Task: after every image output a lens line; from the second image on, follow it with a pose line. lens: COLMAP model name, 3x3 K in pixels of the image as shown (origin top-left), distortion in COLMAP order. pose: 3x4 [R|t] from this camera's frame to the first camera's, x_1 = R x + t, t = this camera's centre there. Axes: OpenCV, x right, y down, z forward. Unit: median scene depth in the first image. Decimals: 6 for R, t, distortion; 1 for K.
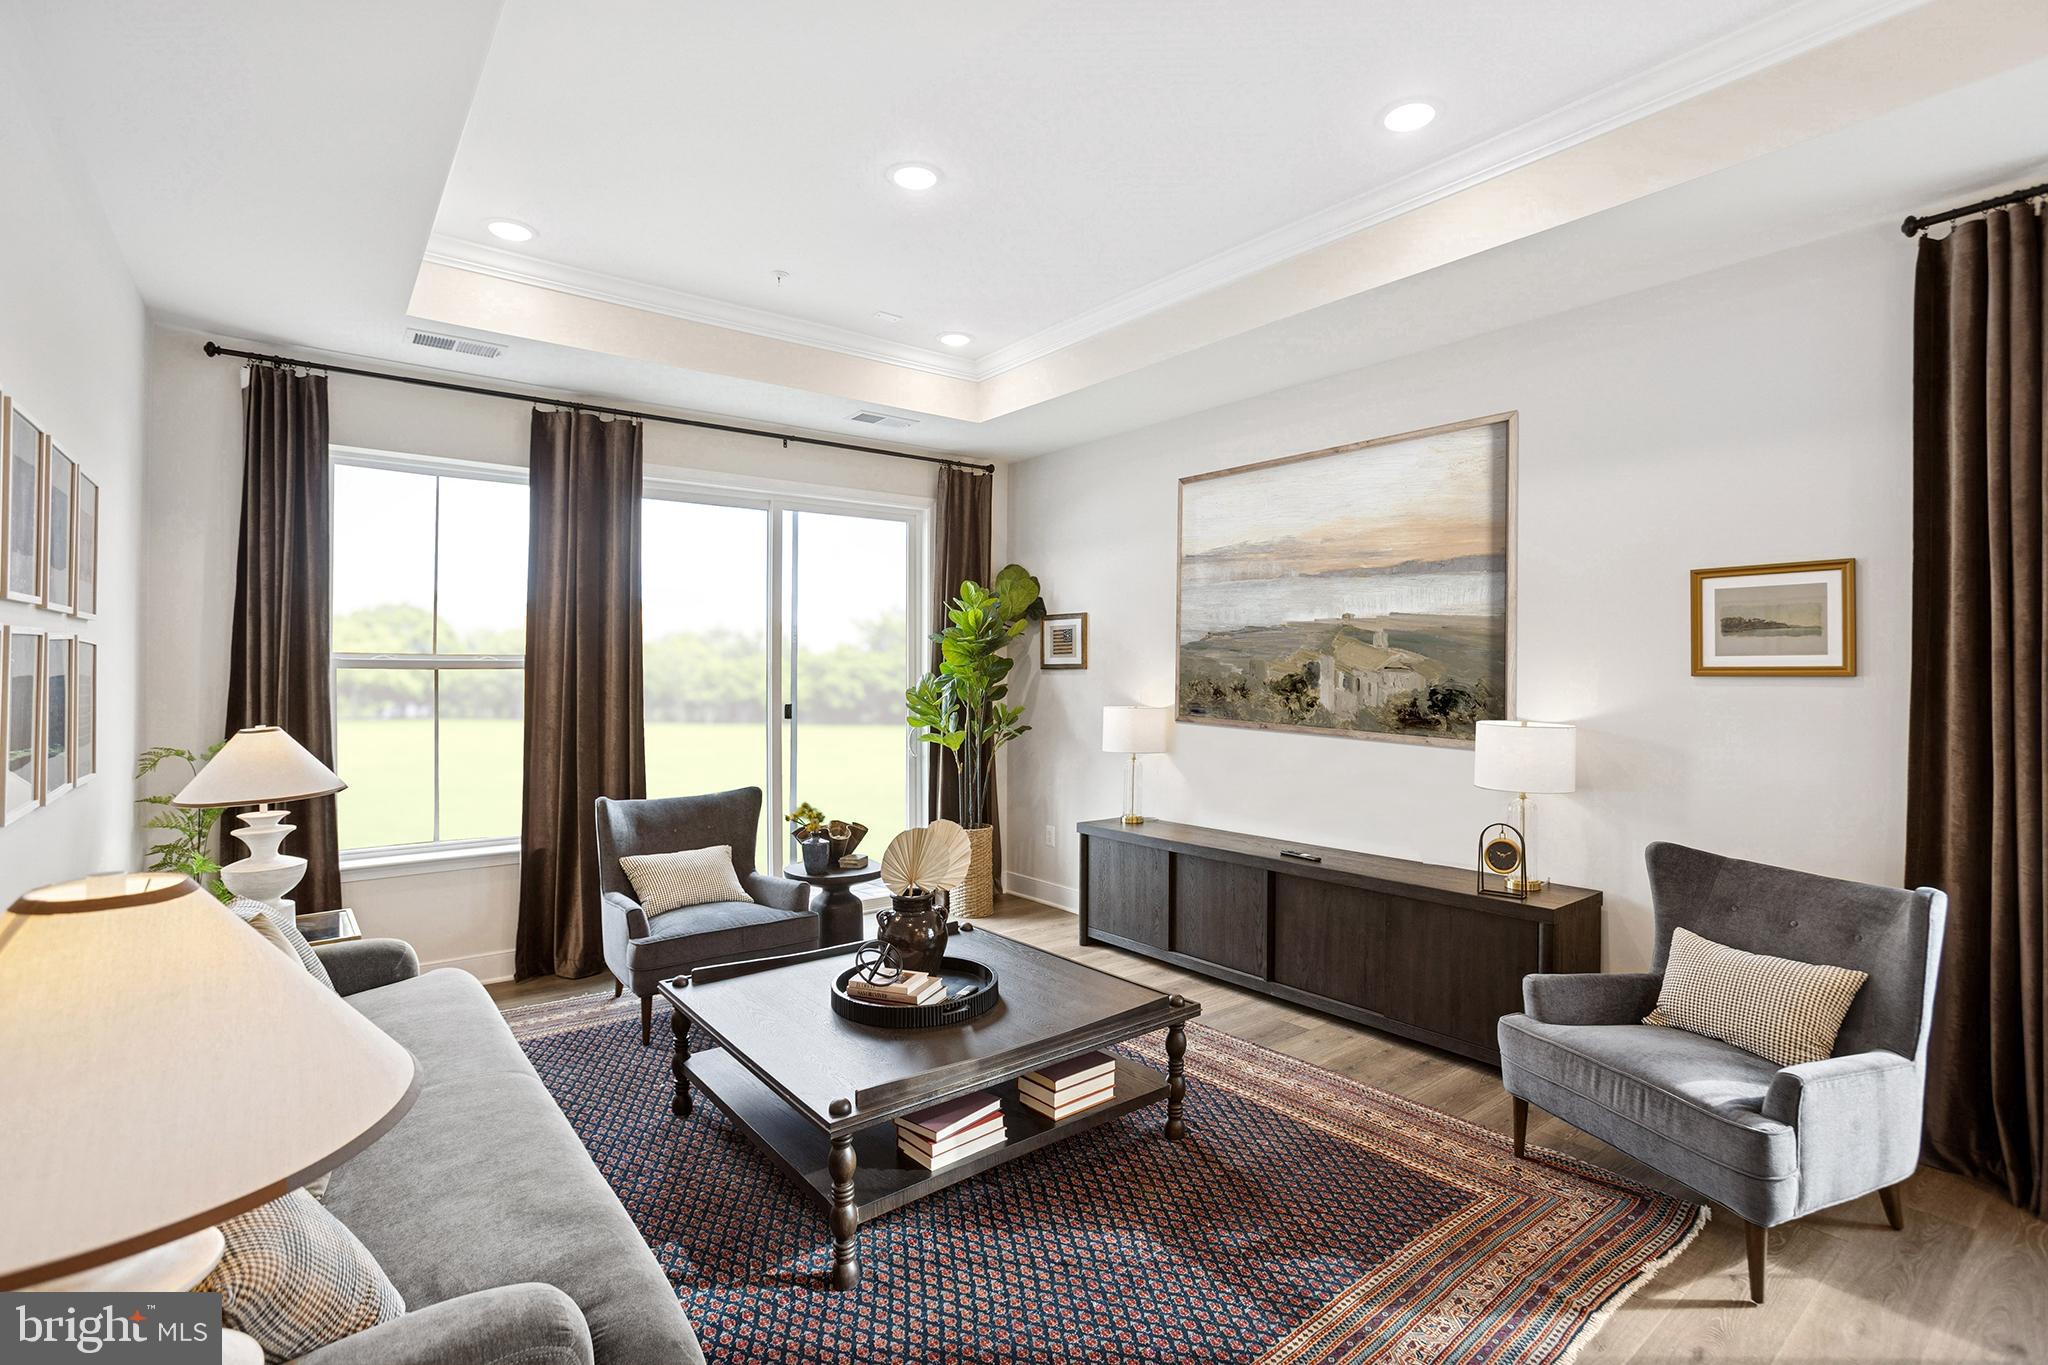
lens RADIAL K [[984.4, 0, 1041.5], [0, 984.4, 658.5], [0, 0, 1]] dist [-0.034018, 0.000338]
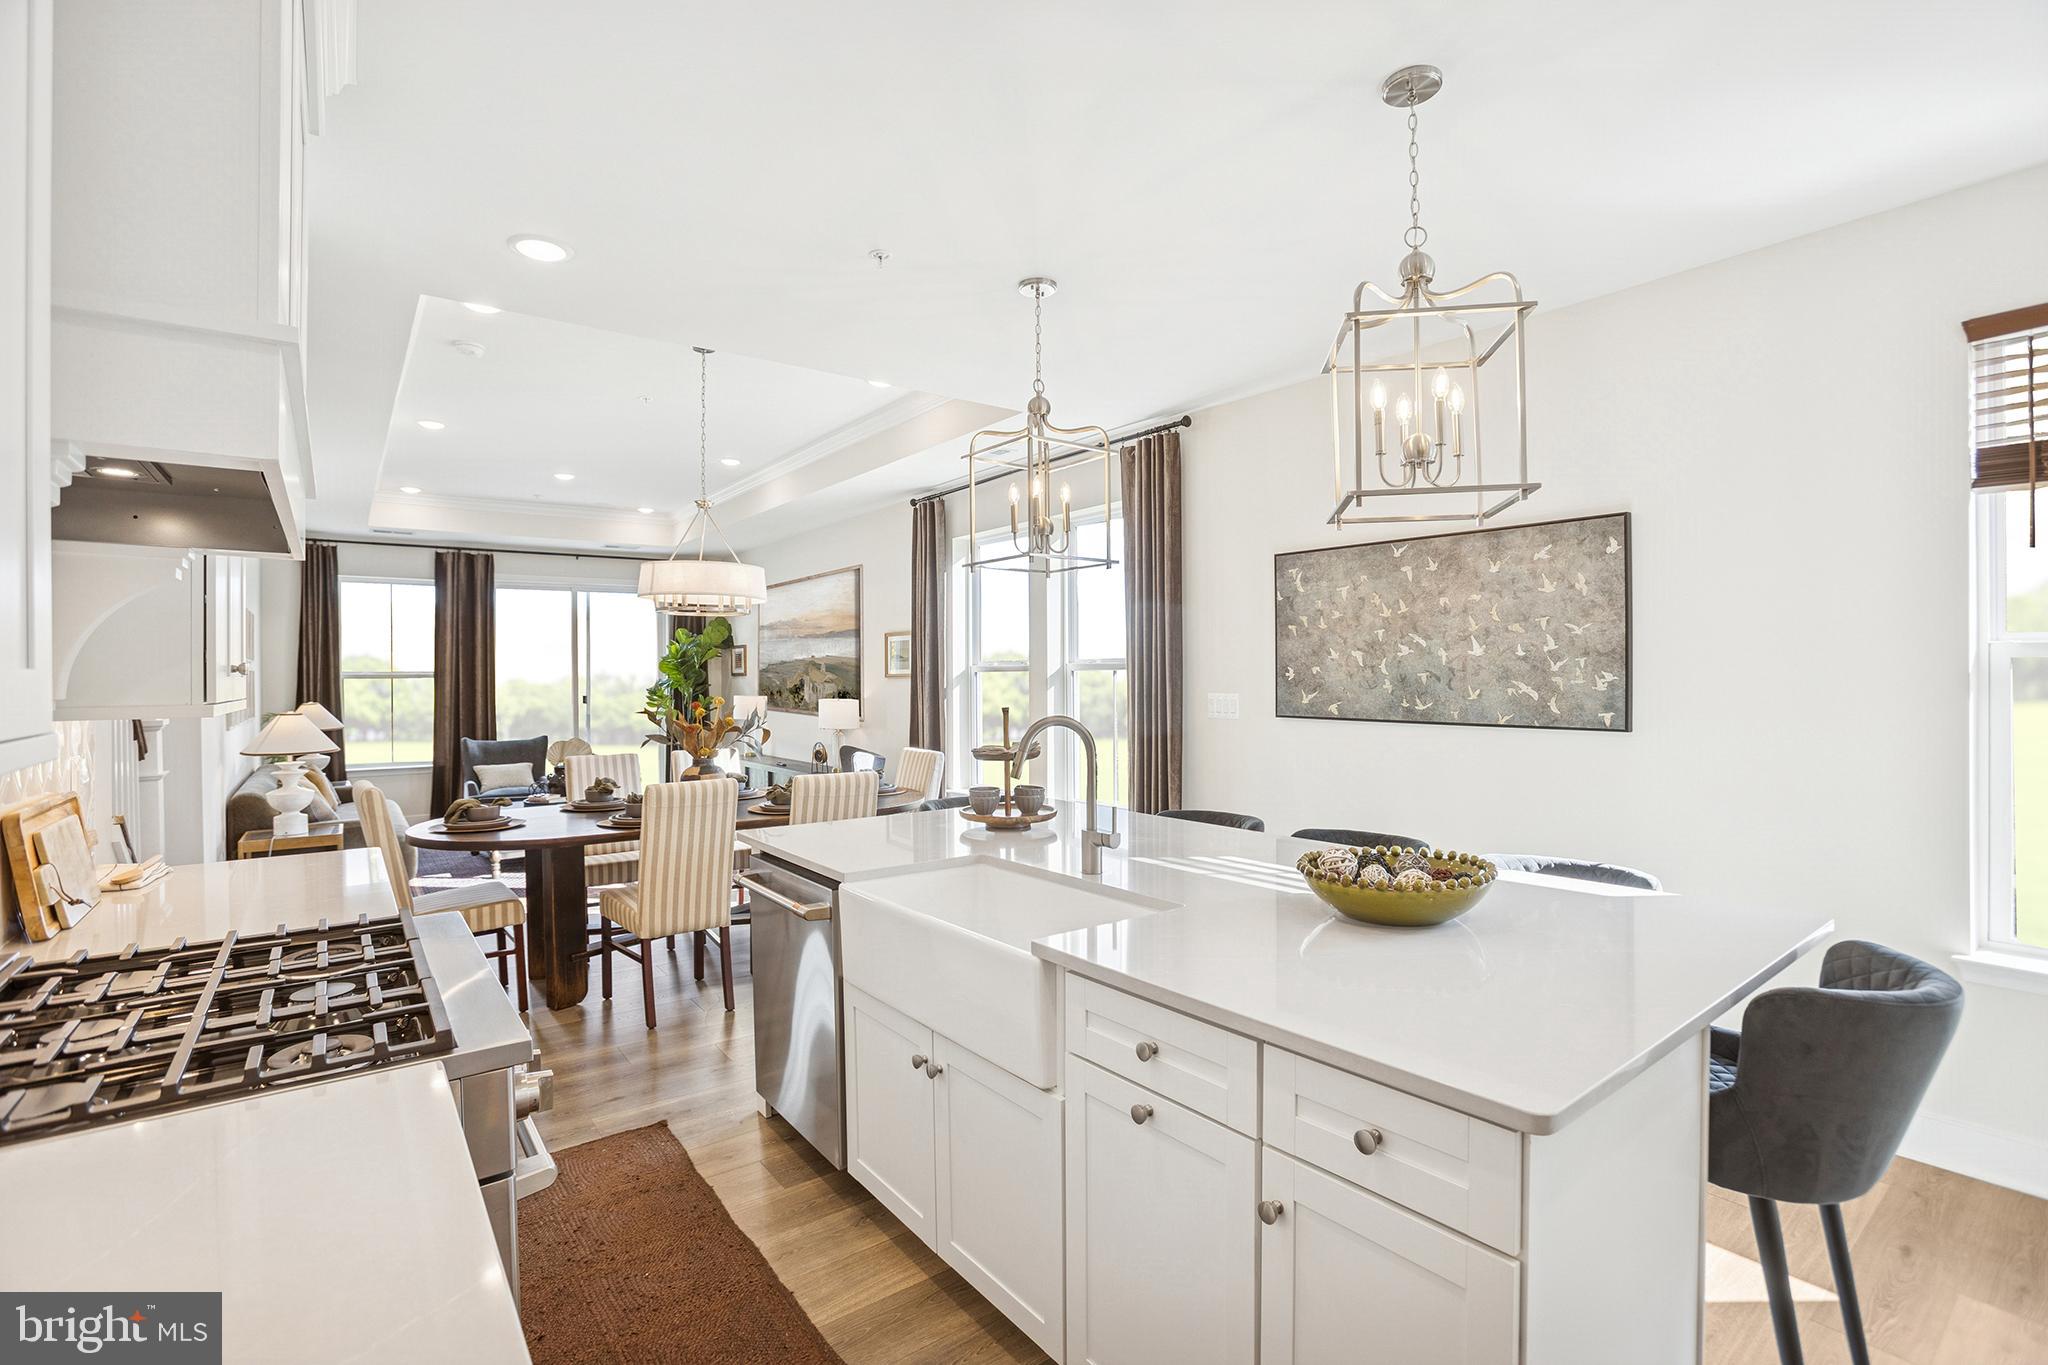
lens RADIAL K [[969.0, 0, 1026.7], [0, 969.0, 676.4], [0, 0, 1]] dist [-0.038981, 0.000049]
pose [[0.999480, -0.011067, -0.030277, 0.750123], [0.011235, 0.999922, 0.005410, 0.010836], [0.030215, -0.005747, 0.999527, -0.937687]]
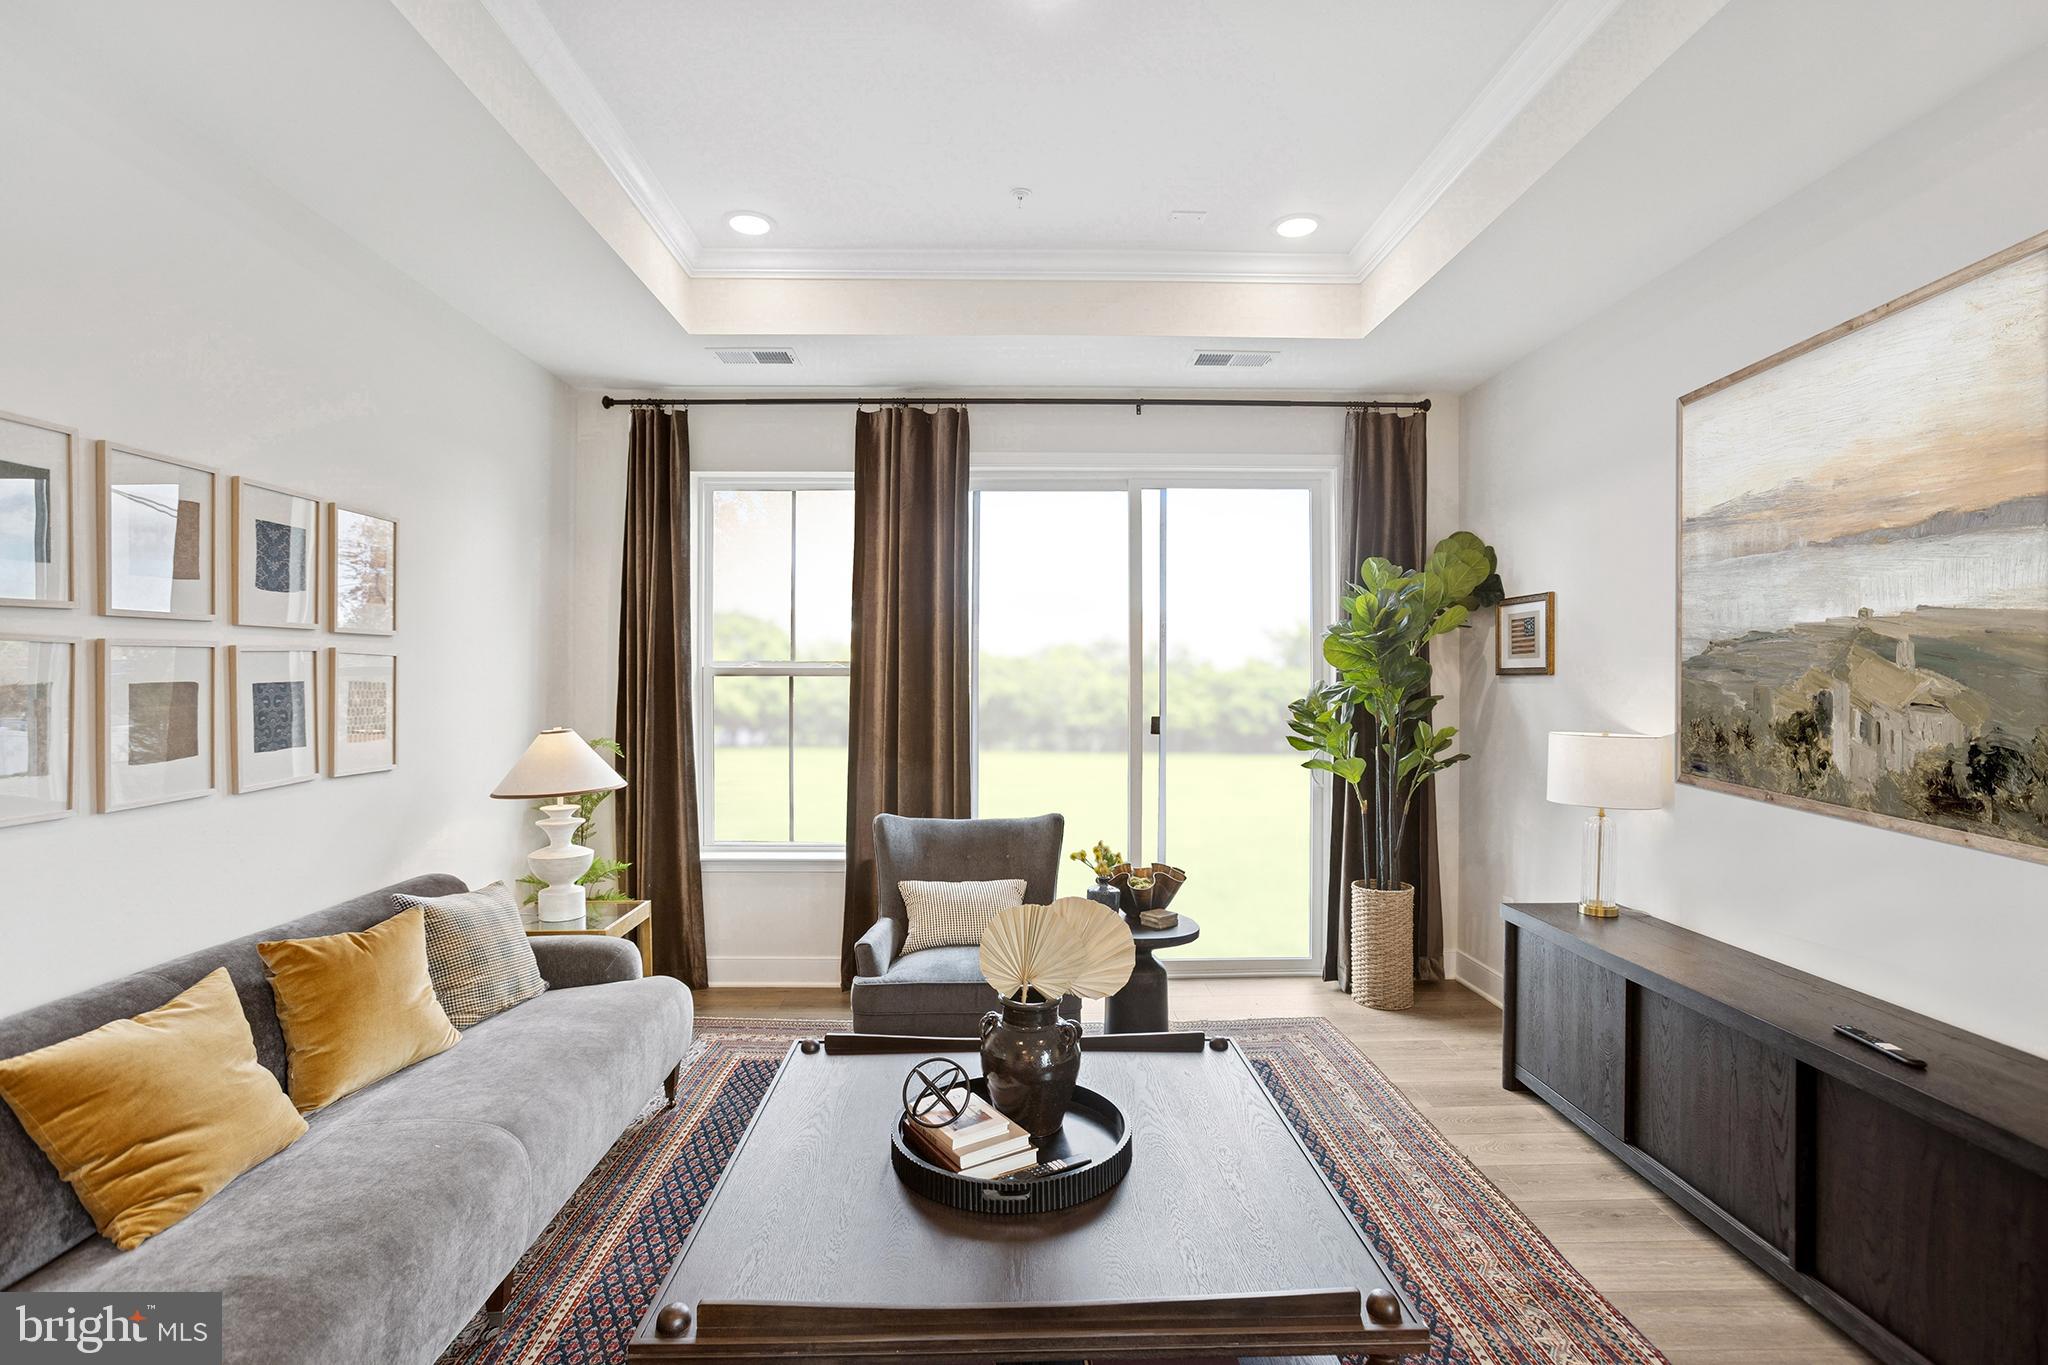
lens RADIAL K [[969.0, 0, 1026.7], [0, 969.0, 676.4], [0, 0, 1]] dist [-0.038981, 0.000049]
pose [[0.790624, -0.000460, -0.612302, 0.197376], [0.007261, 0.999936, 0.008625, 0.003980], [0.612259, -0.011265, 0.790577, 0.314981]]
